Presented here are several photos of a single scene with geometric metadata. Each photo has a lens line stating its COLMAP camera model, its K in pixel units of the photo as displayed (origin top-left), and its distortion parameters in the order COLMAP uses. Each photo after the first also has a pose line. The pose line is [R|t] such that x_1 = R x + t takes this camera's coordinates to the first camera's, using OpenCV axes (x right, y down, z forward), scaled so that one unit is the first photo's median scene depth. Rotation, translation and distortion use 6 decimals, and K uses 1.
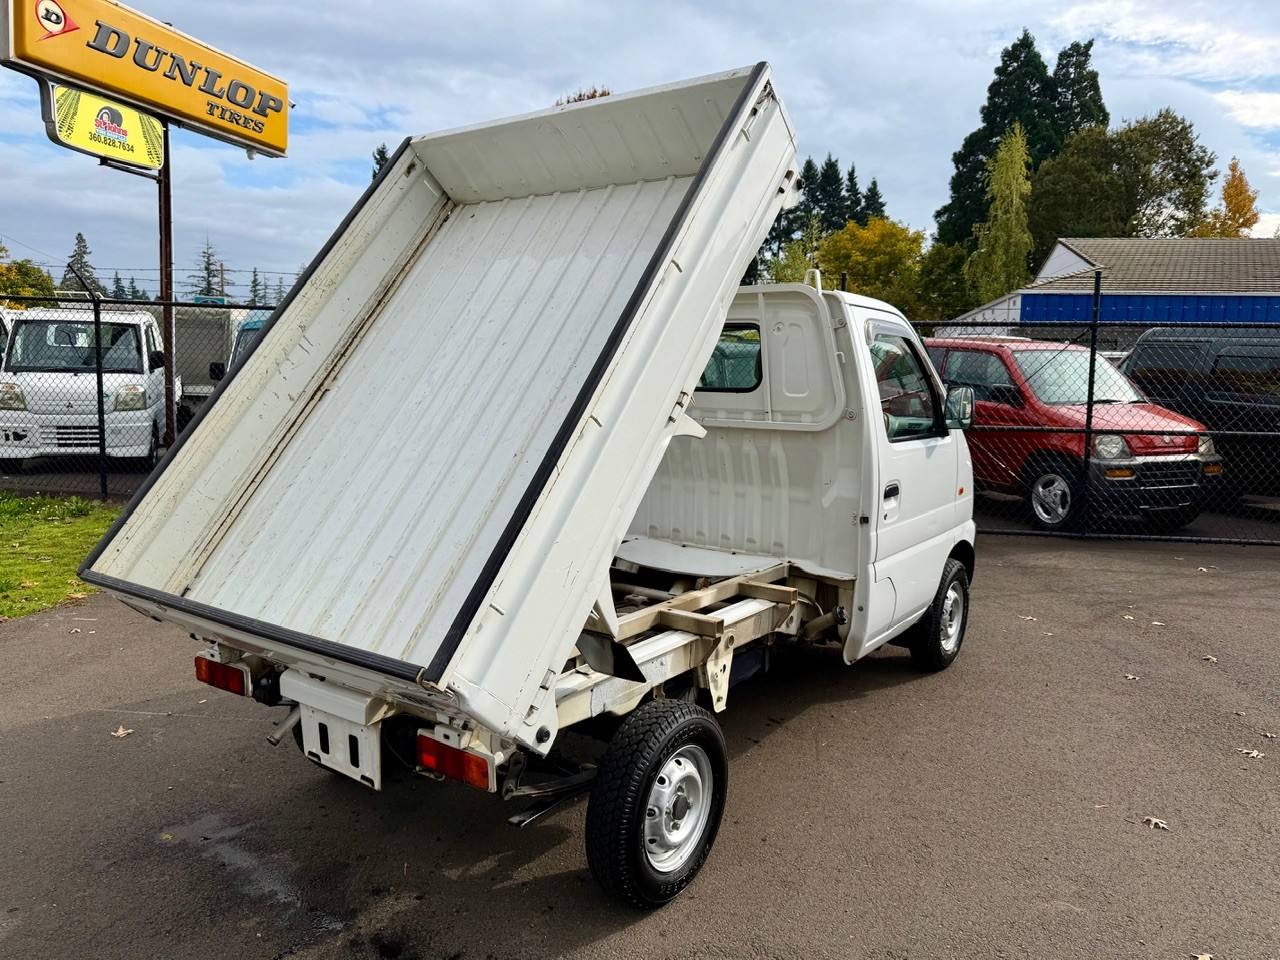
lens RADIAL K [[892.3, 0, 641.7], [0, 892.3, 487.9], [0, 0, 1]] dist [0.001056, -0.016841]
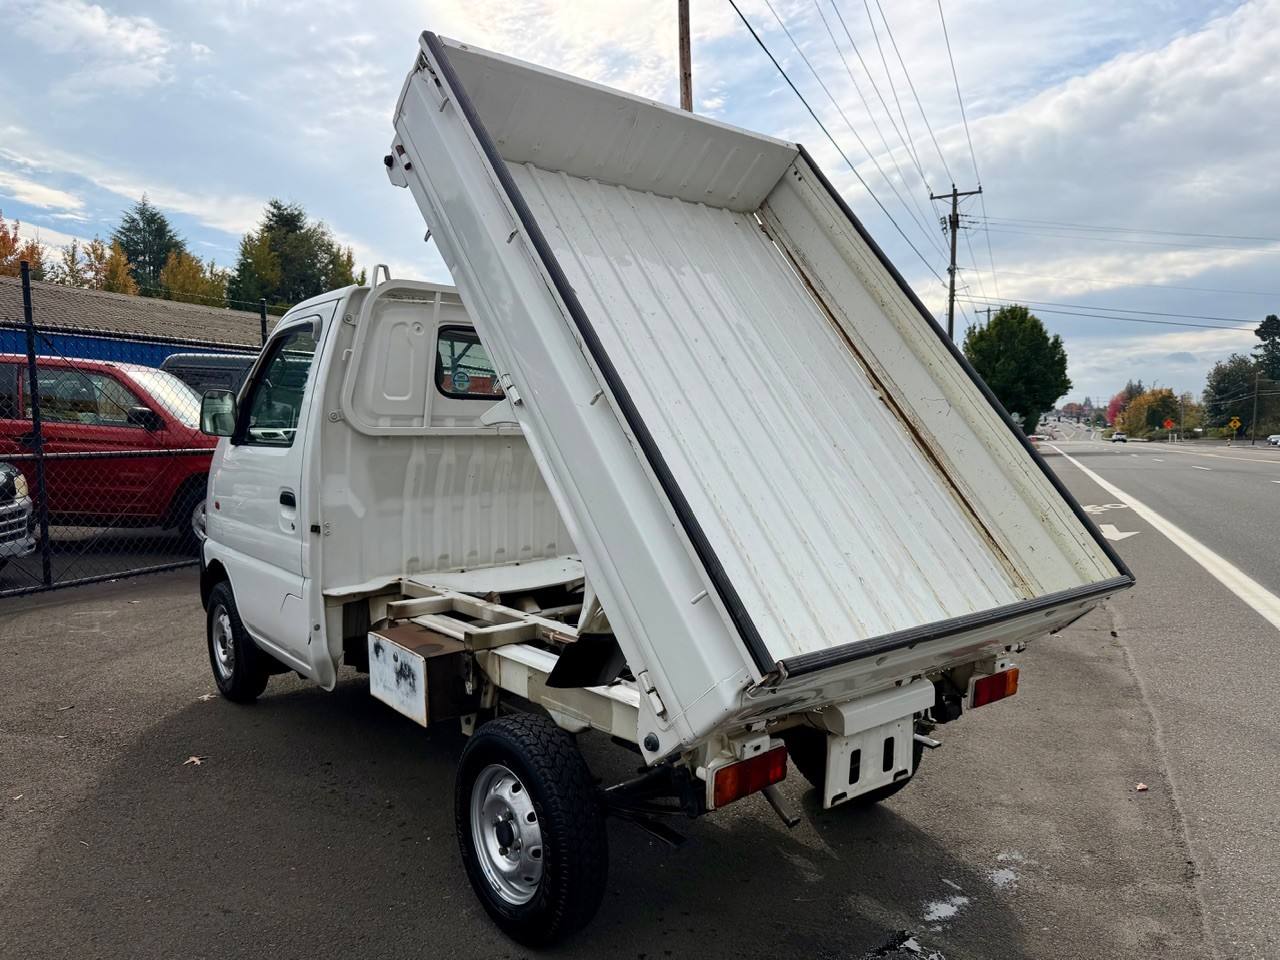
lens RADIAL K [[896.0, 0, 650.1], [0, 896.0, 478.8], [0, 0, 1]] dist [0.016204, -0.022505]
pose [[0.253727, -0.074281, 0.964420, -0.784478], [0.115862, 0.992202, 0.045939, -0.045877], [-0.960312, 0.100084, 0.260355, 0.579719]]
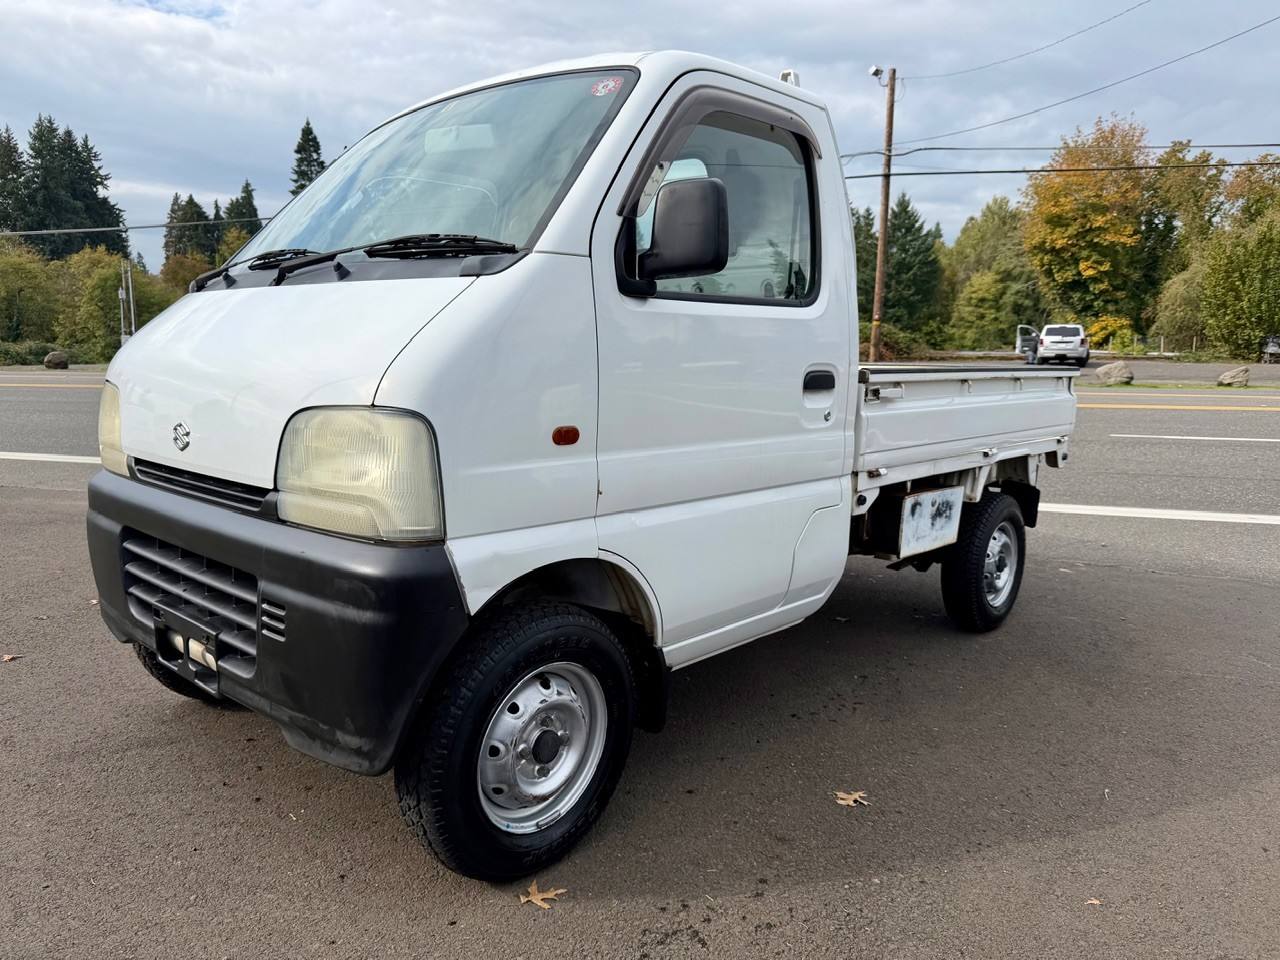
lens RADIAL K [[900.5, 0, 647.0], [0, 900.5, 484.2], [0, 0, 1]] dist [0.002655, -0.008963]
pose [[-0.990883, -0.050478, 0.124910, -0.042397], [-0.015442, 0.963599, 0.266907, -0.114696], [-0.133836, 0.262545, -0.955593, 1.703289]]
